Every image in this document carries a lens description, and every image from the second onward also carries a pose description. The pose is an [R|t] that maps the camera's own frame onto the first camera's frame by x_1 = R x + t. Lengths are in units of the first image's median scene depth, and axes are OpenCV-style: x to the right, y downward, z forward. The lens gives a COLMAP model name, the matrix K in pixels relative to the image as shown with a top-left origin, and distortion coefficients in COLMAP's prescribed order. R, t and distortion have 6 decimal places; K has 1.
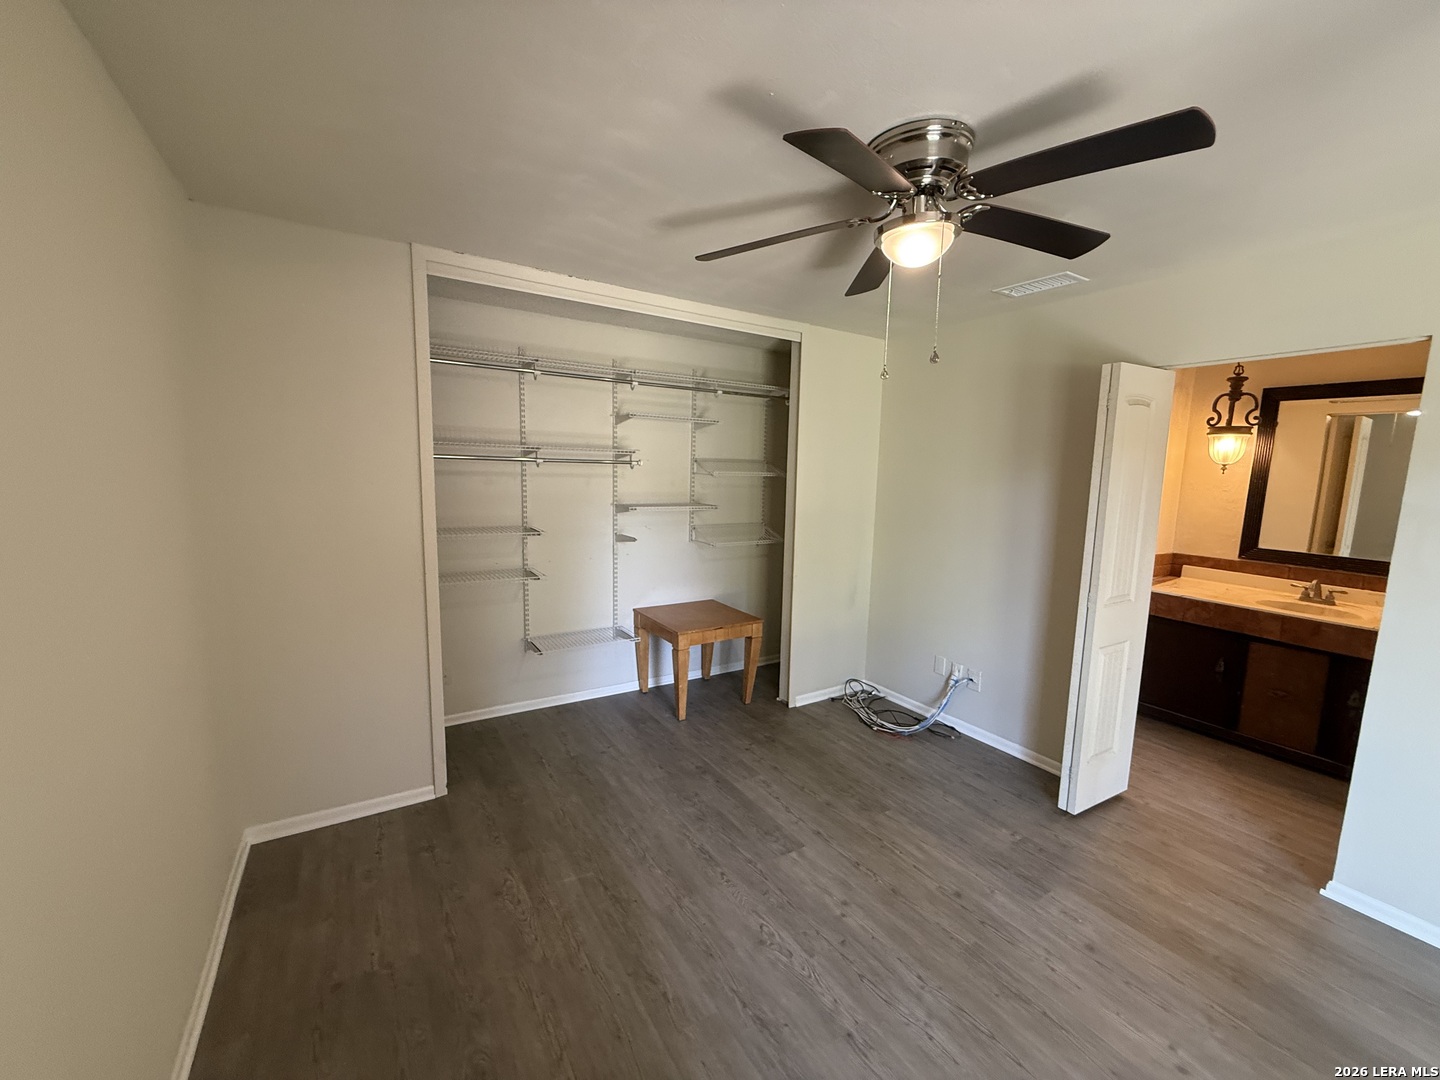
lens RADIAL K [[573.2, 0, 718.7], [0, 573.2, 541.5], [0, 0, 1]] dist [0.000825, 0.000075]
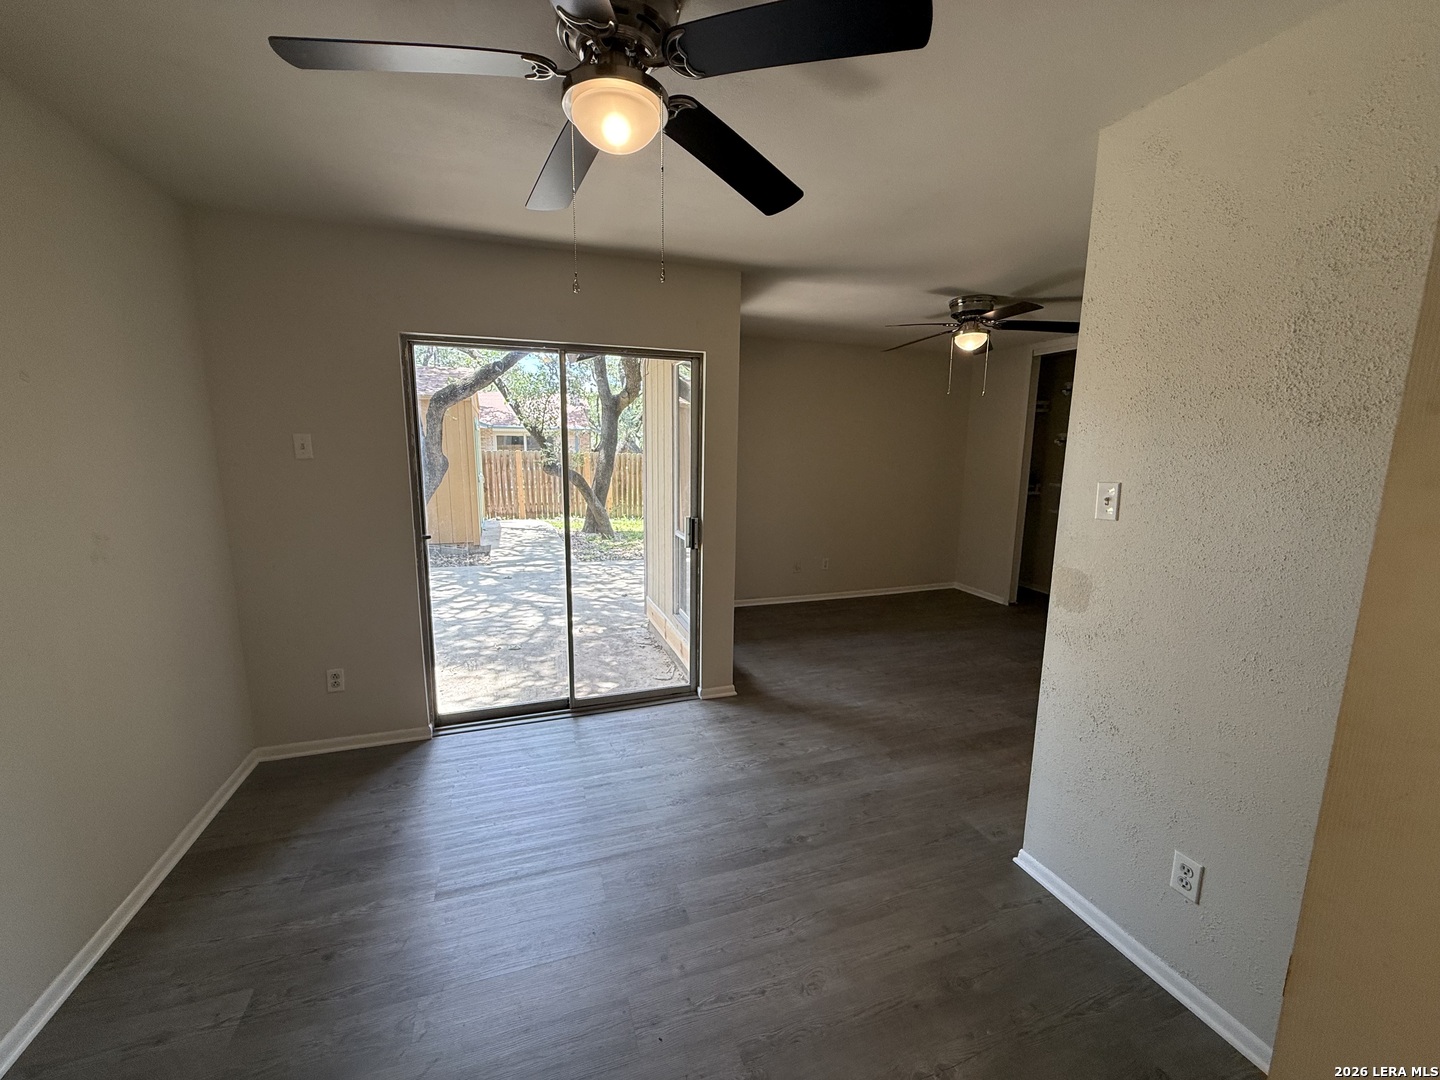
lens RADIAL K [[573.2, 0, 718.7], [0, 573.2, 541.5], [0, 0, 1]] dist [0.000825, 0.000075]
pose [[-0.227474, 0.134999, -0.964381, 2.180060], [-0.148688, 0.973916, 0.171405, 0.018365], [0.962366, 0.182382, -0.201468, 0.465513]]
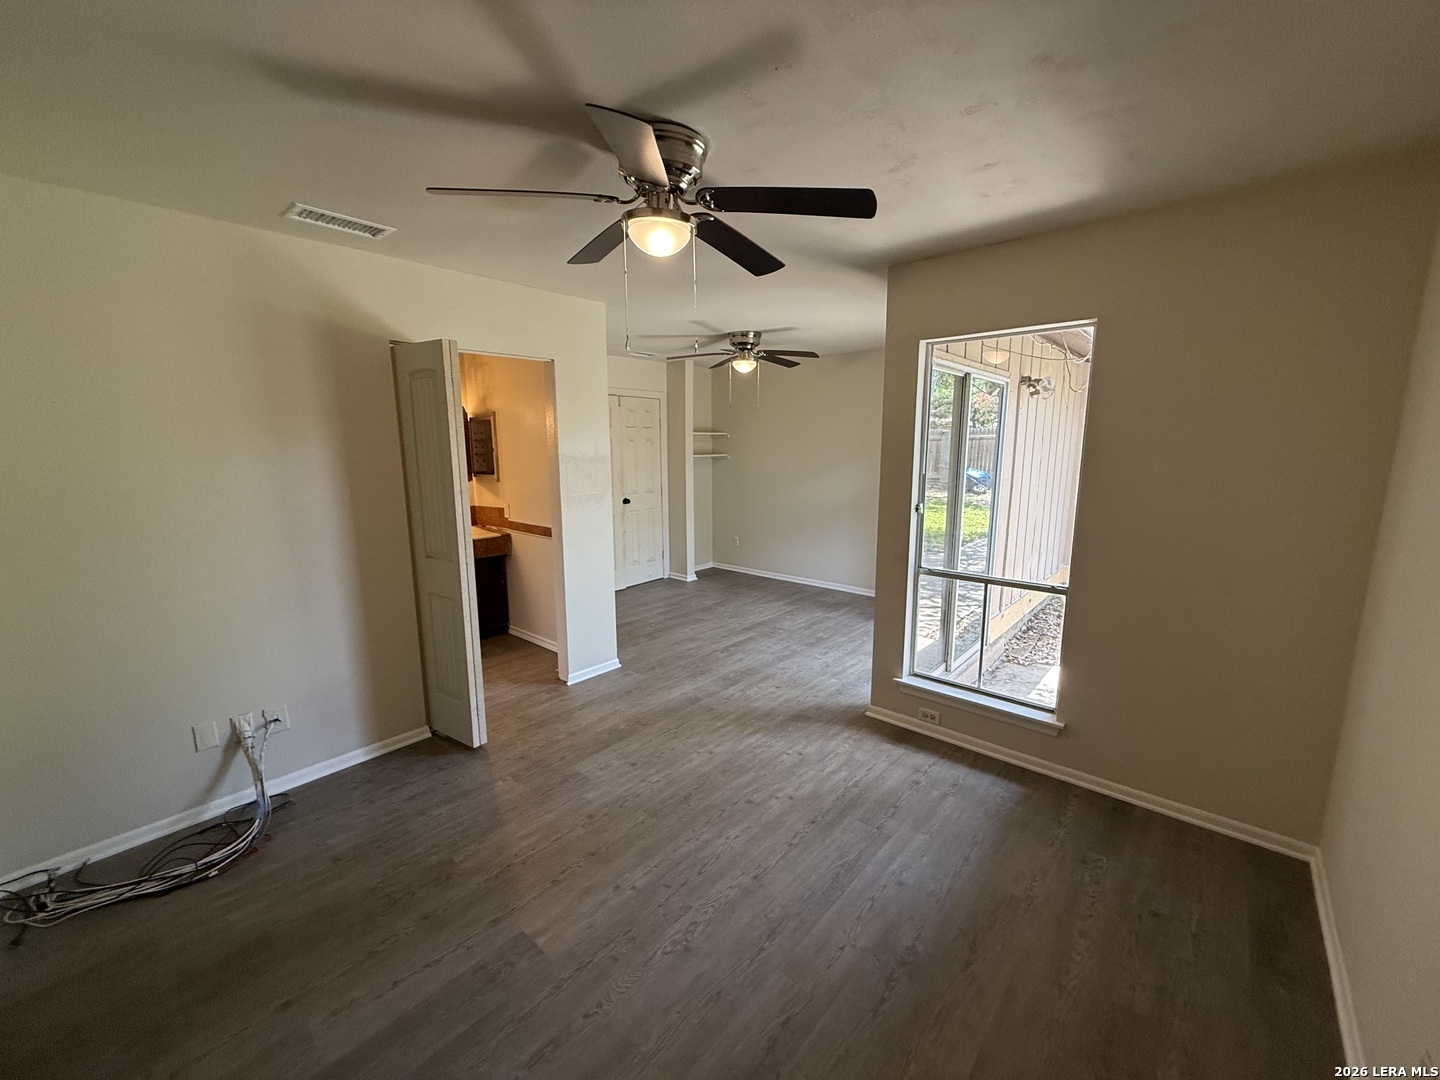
lens RADIAL K [[573.2, 0, 718.7], [0, 573.2, 541.5], [0, 0, 1]] dist [0.000825, 0.000075]
pose [[-0.281518, -0.184926, 0.941568, -0.624780], [0.121512, 0.966484, 0.226151, -0.137179], [-0.951831, 0.178078, -0.249612, 0.948958]]
